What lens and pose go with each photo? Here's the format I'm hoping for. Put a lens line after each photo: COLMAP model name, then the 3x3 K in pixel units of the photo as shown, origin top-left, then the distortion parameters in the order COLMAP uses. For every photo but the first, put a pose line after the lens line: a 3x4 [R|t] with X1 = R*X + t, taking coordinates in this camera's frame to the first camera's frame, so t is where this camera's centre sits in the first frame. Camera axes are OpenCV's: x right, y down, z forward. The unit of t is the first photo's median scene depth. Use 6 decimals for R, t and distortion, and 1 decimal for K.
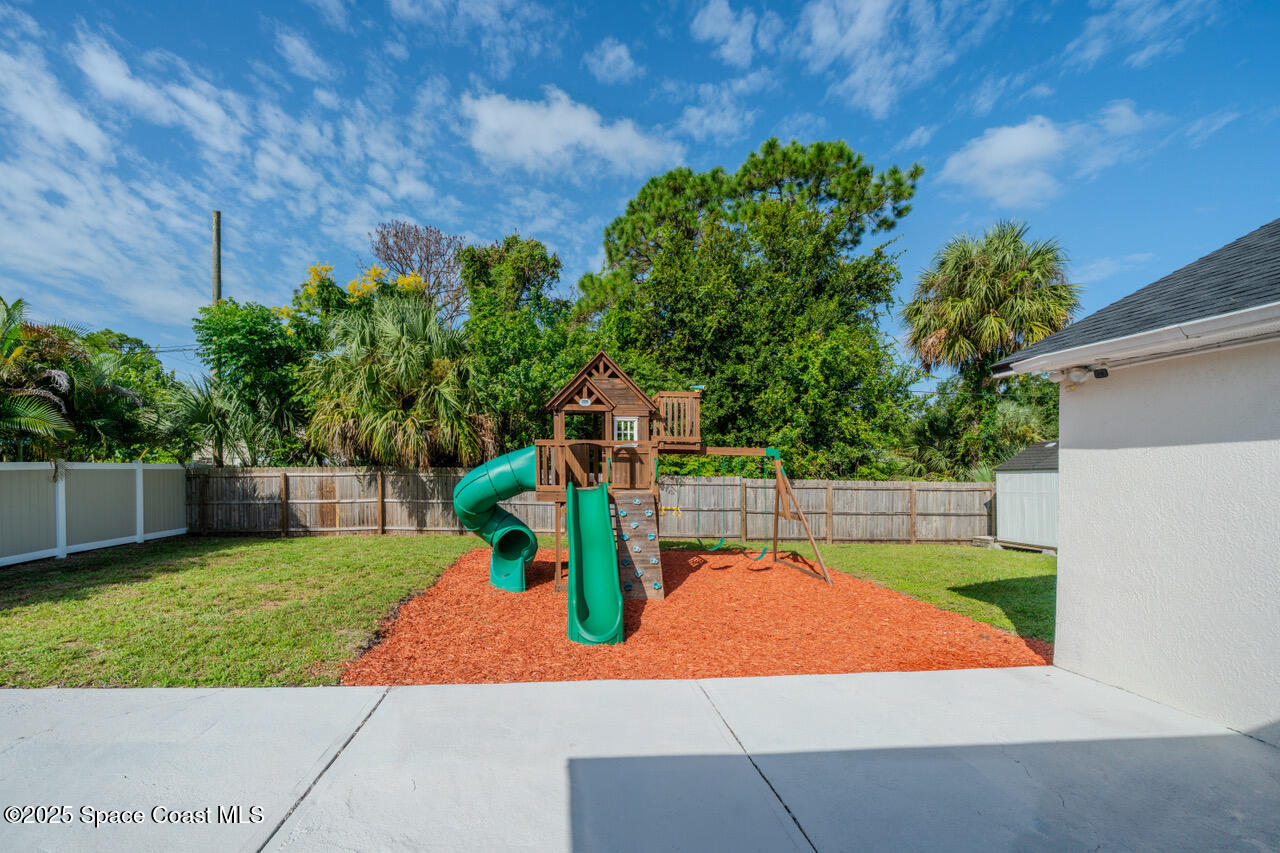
lens RADIAL K [[499.9, 0, 593.5], [0, 499.9, 468.1], [0, 0, 1]] dist [-0.023848, -0.000038]
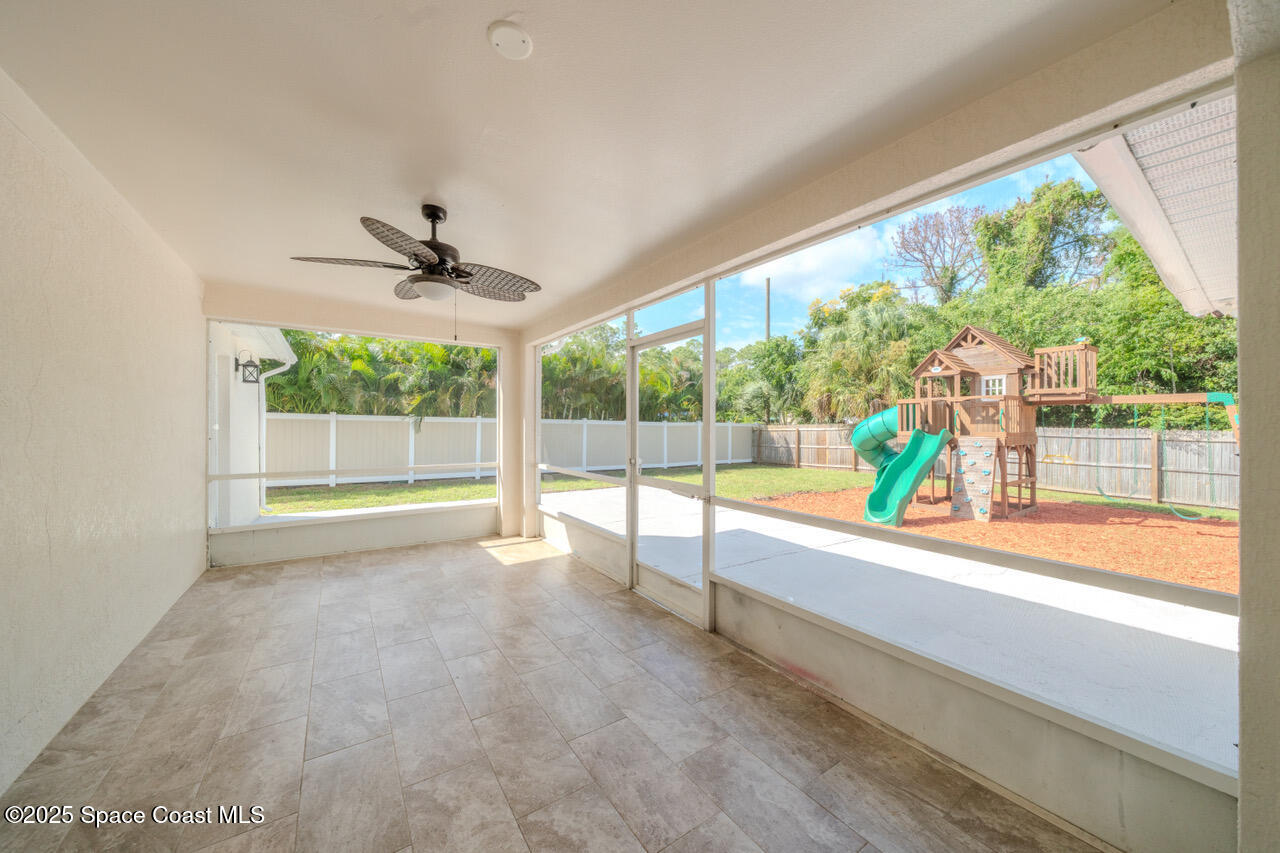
lens RADIAL K [[442.3, 0, 637.5], [0, 442.3, 429.2], [0, 0, 1]] dist [-0.001468, -0.000374]
pose [[0.507926, -0.002165, -0.861398, 0.328248], [-0.006001, 0.999964, -0.006052, 0.022904], [0.861380, 0.008243, 0.507894, -0.168007]]
